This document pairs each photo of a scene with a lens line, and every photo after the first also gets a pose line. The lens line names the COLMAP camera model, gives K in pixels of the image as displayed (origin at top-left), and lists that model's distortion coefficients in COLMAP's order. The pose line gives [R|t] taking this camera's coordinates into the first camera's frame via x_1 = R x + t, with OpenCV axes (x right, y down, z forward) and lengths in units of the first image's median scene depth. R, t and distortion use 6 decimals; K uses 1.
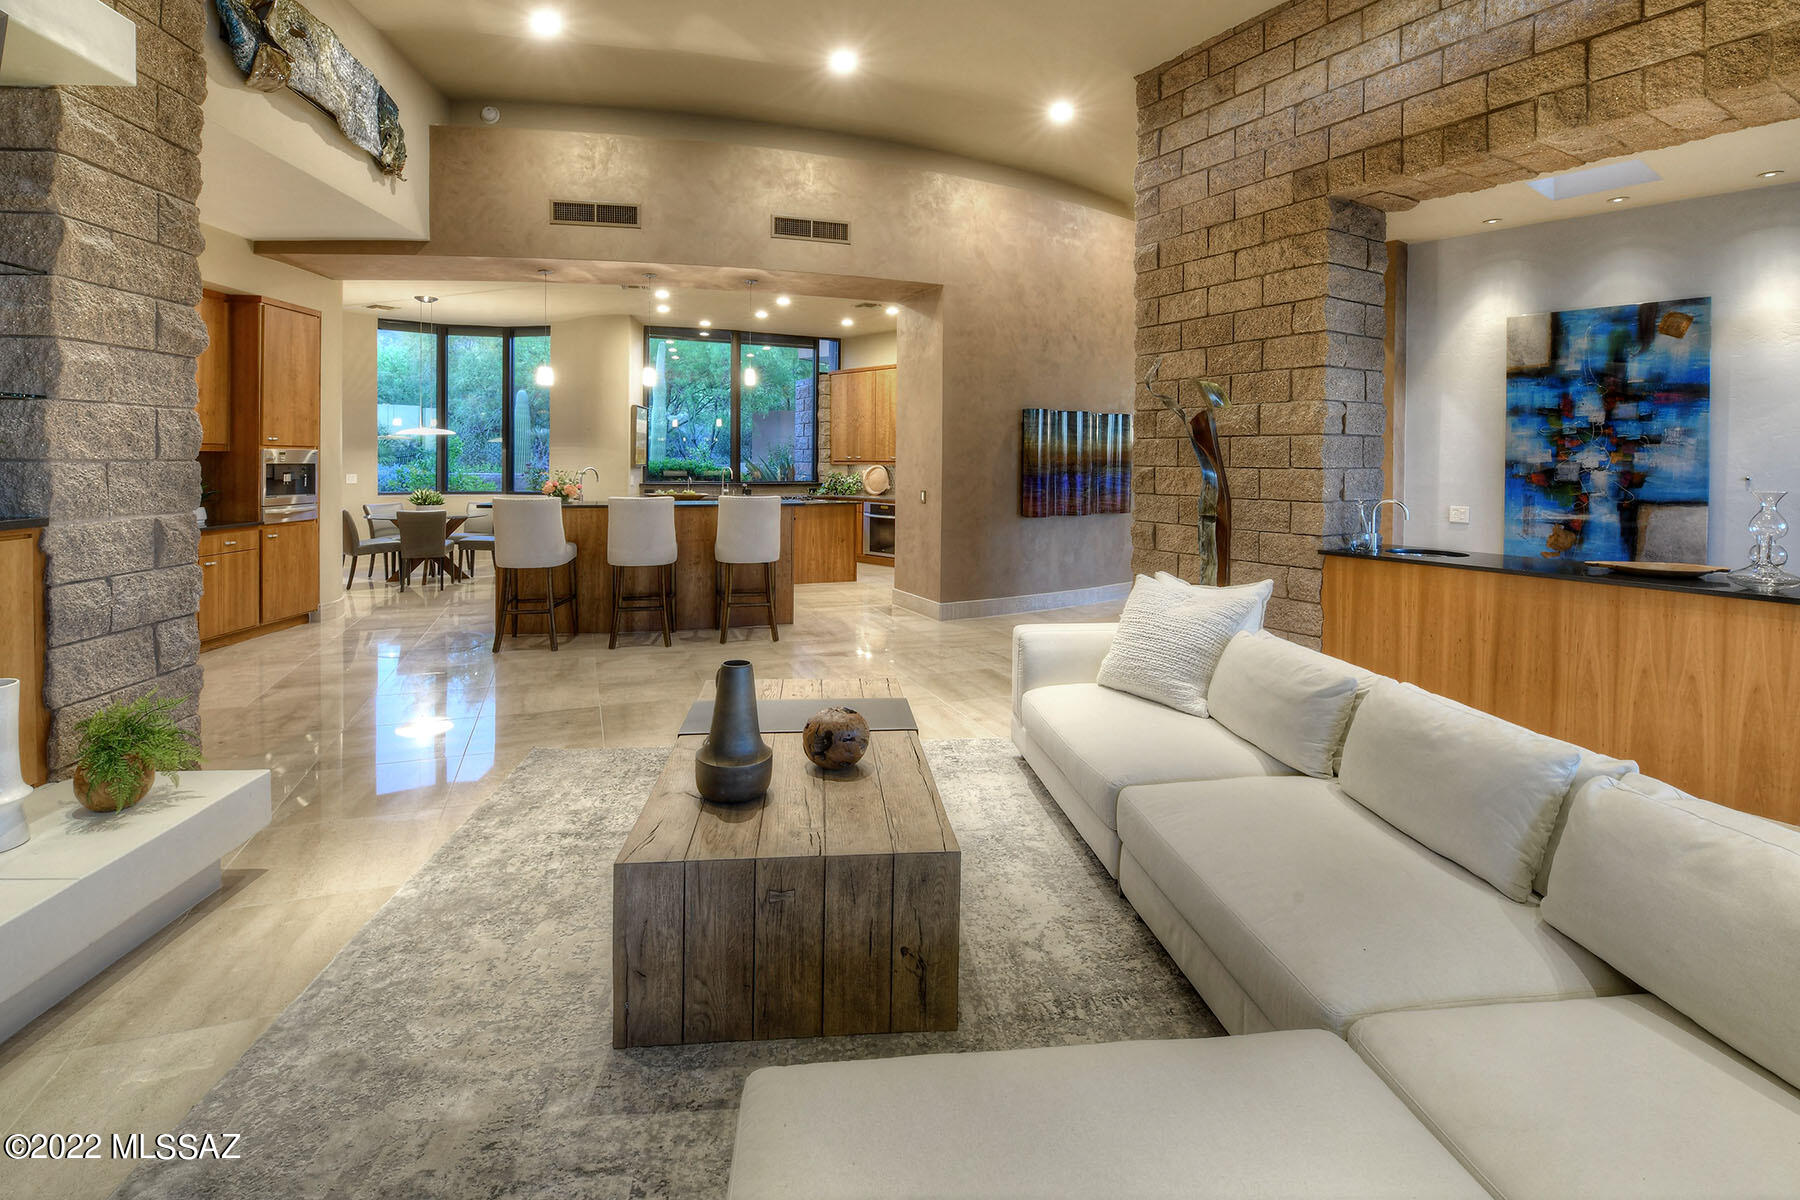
lens RADIAL K [[698.5, 0, 914.6], [0, 698.5, 504.5], [0, 0, 1]] dist [-0.000061, -0.000178]
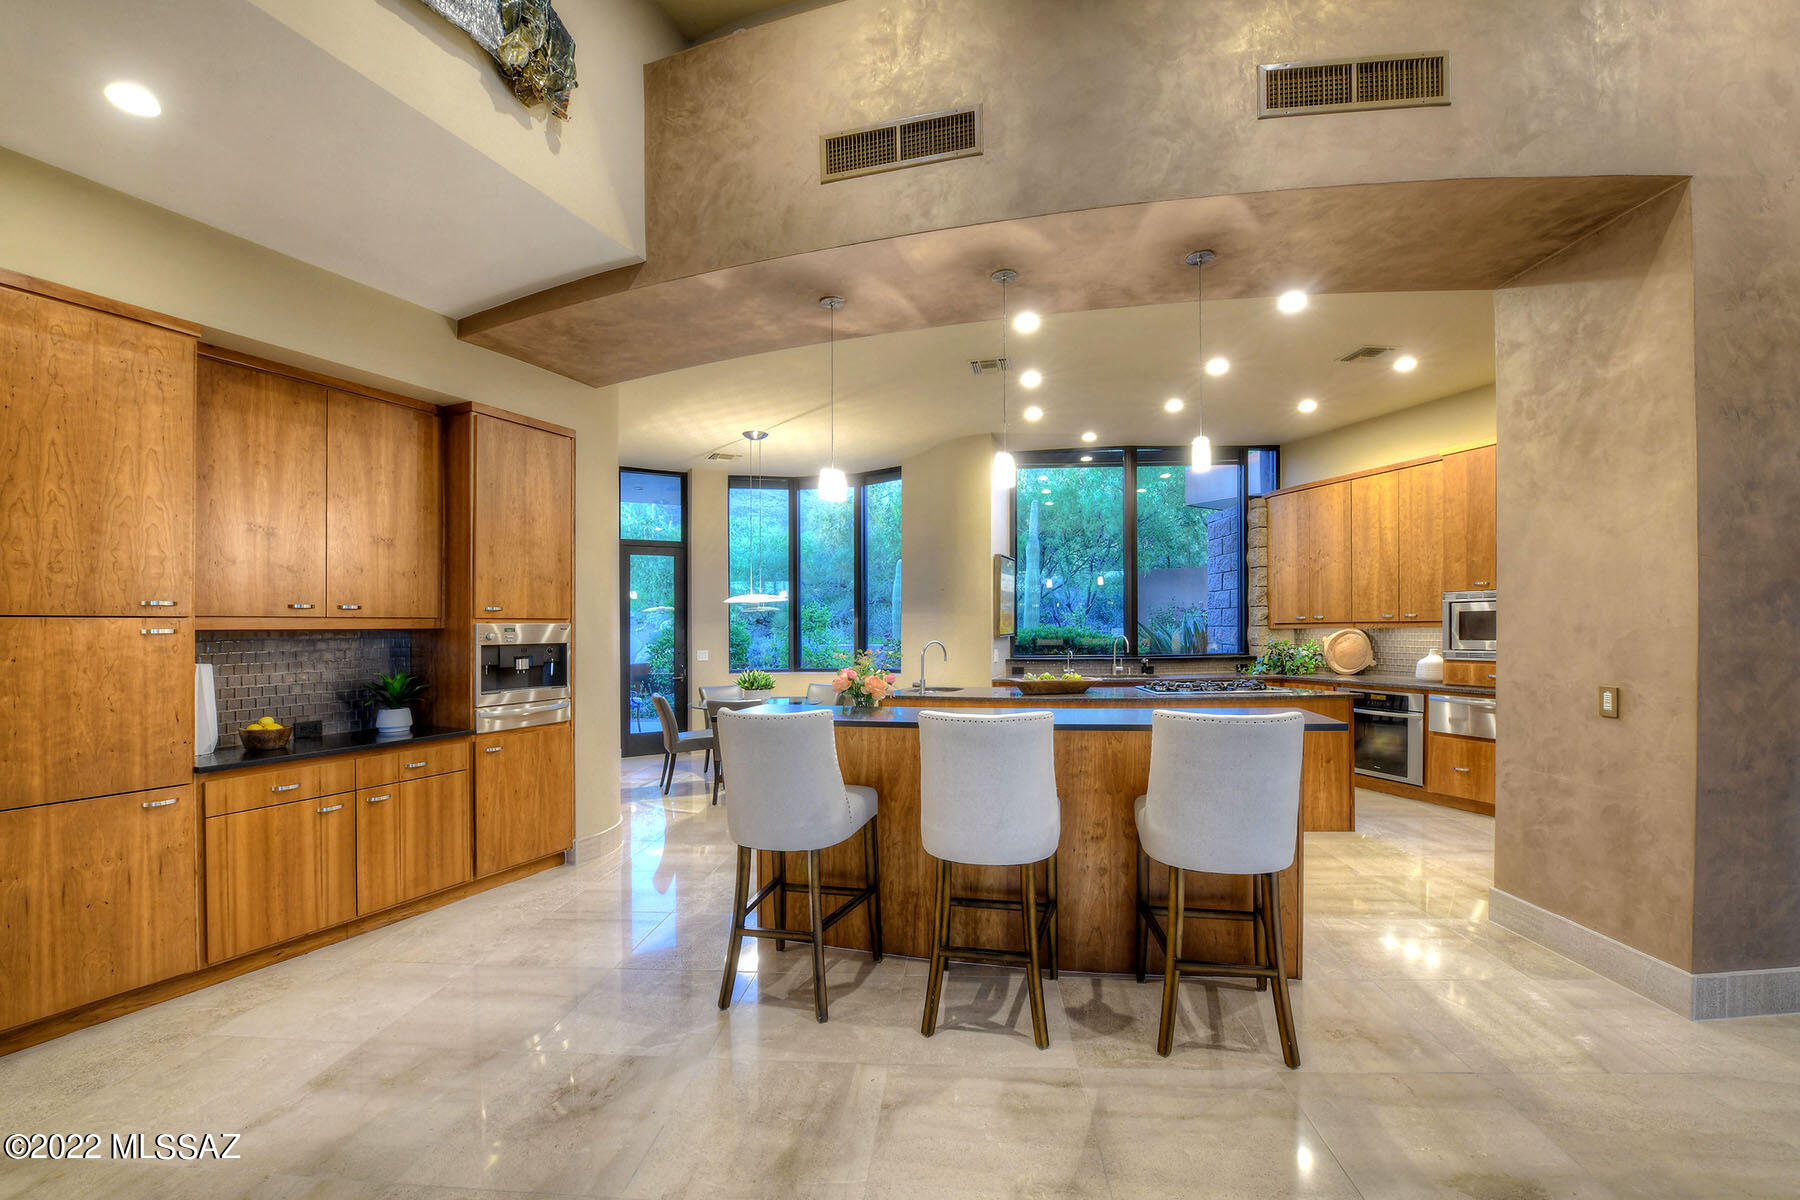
lens RADIAL K [[865.8, 0, 894.2], [0, 865.8, 595.8], [0, 0, 1]] dist [-0.032178, -0.000411]
pose [[0.873643, -0.037833, -0.485094, -0.143038], [-0.009868, 0.995390, -0.095404, -0.027011], [0.486467, 0.088136, 0.869242, 0.408154]]
